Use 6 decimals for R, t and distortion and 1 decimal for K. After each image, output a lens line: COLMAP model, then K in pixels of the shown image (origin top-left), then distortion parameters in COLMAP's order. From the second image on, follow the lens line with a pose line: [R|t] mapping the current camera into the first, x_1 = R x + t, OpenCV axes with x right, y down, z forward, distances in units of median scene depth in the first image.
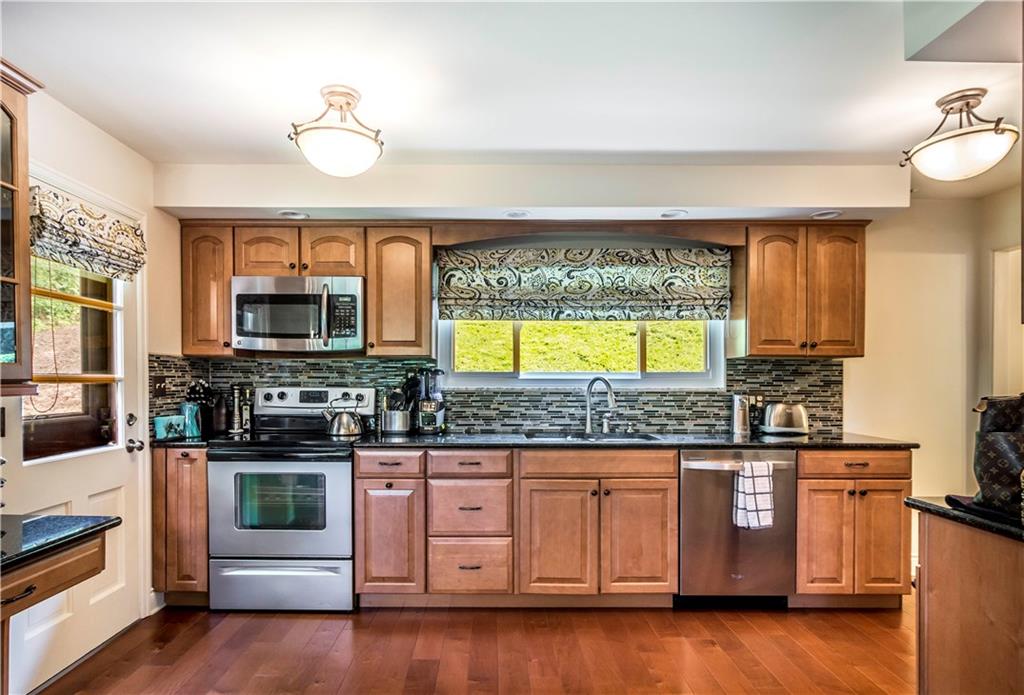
lens RADIAL K [[587.2, 0, 508.1], [0, 587.2, 390.9], [0, 0, 1]] dist [-0.002584, -0.000032]
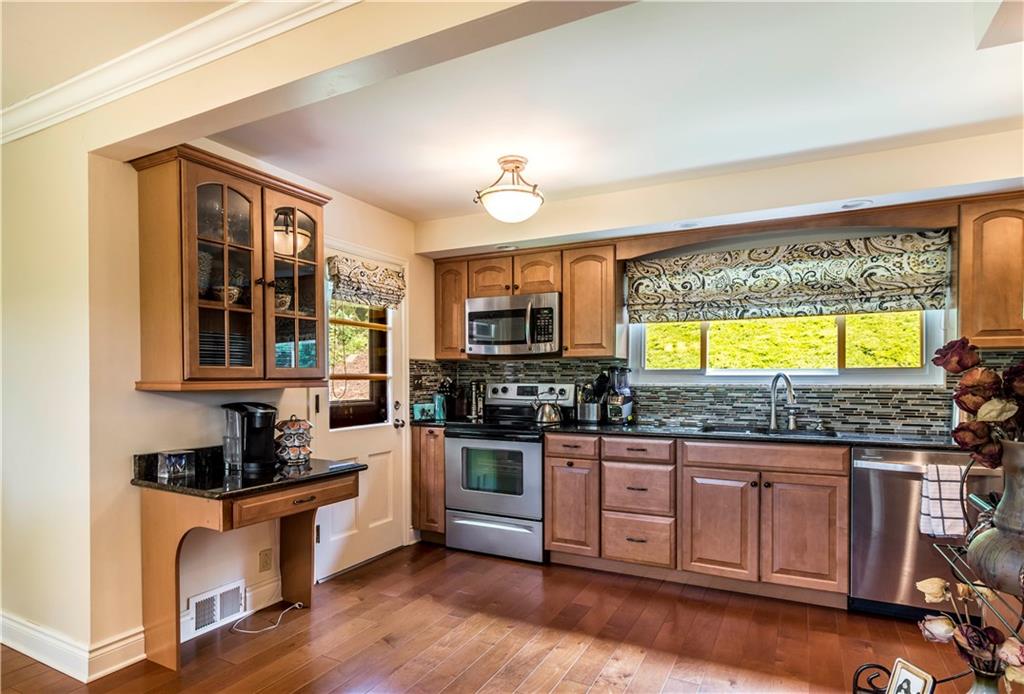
lens RADIAL K [[587.2, 0, 508.1], [0, 587.2, 390.4], [0, 0, 1]] dist [-0.002584, -0.000032]
pose [[0.883047, 0.007278, -0.469228, 0.232764], [-0.005500, 0.999972, 0.005159, 0.003014], [0.469252, -0.001975, 0.883062, -0.121218]]
